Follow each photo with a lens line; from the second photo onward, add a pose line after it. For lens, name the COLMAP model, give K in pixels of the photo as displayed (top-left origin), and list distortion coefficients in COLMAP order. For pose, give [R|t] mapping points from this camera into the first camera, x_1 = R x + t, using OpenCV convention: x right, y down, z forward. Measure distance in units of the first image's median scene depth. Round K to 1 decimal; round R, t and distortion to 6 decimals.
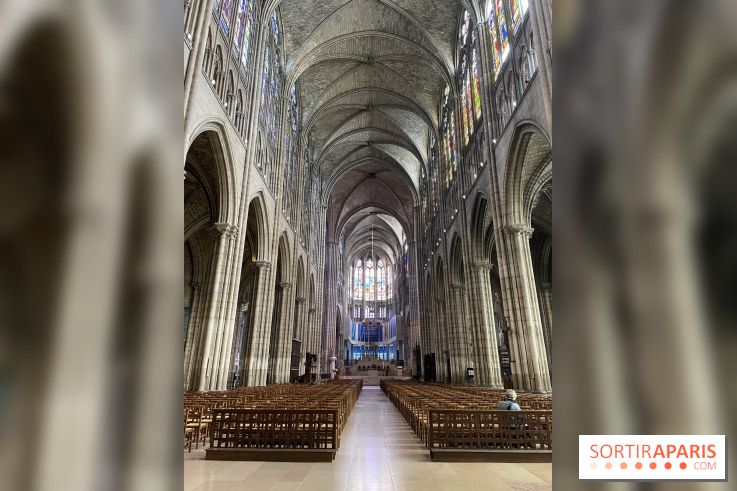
lens RADIAL K [[366.5, 0, 364.9], [0, 366.5, 243.2], [0, 0, 1]] dist [0.087225, -0.110765]
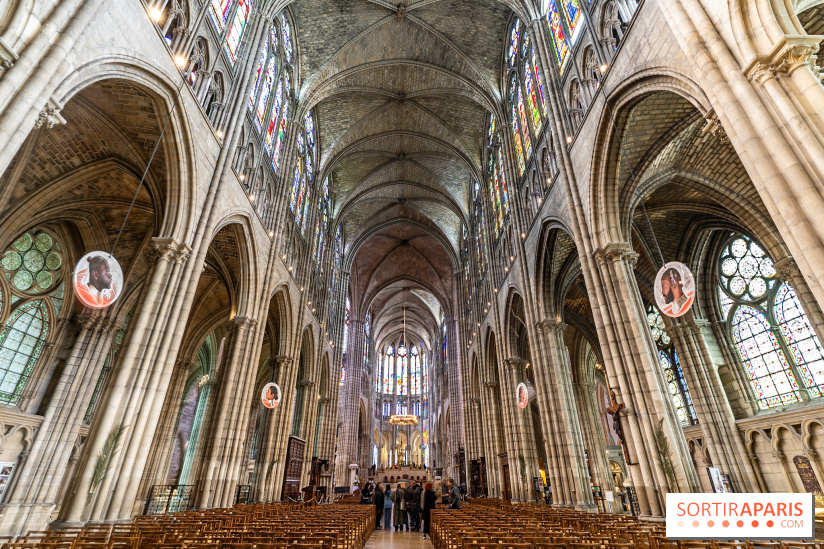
lens RADIAL K [[390.1, 0, 408.5], [0, 390.1, 275.6], [0, 0, 1]] dist [-0.001203, 0.000128]
pose [[0.999690, 0.008649, 0.023354, 0.013835], [-0.004919, 0.987859, -0.155275, 0.064786], [-0.024414, 0.155112, 0.987595, 0.187933]]
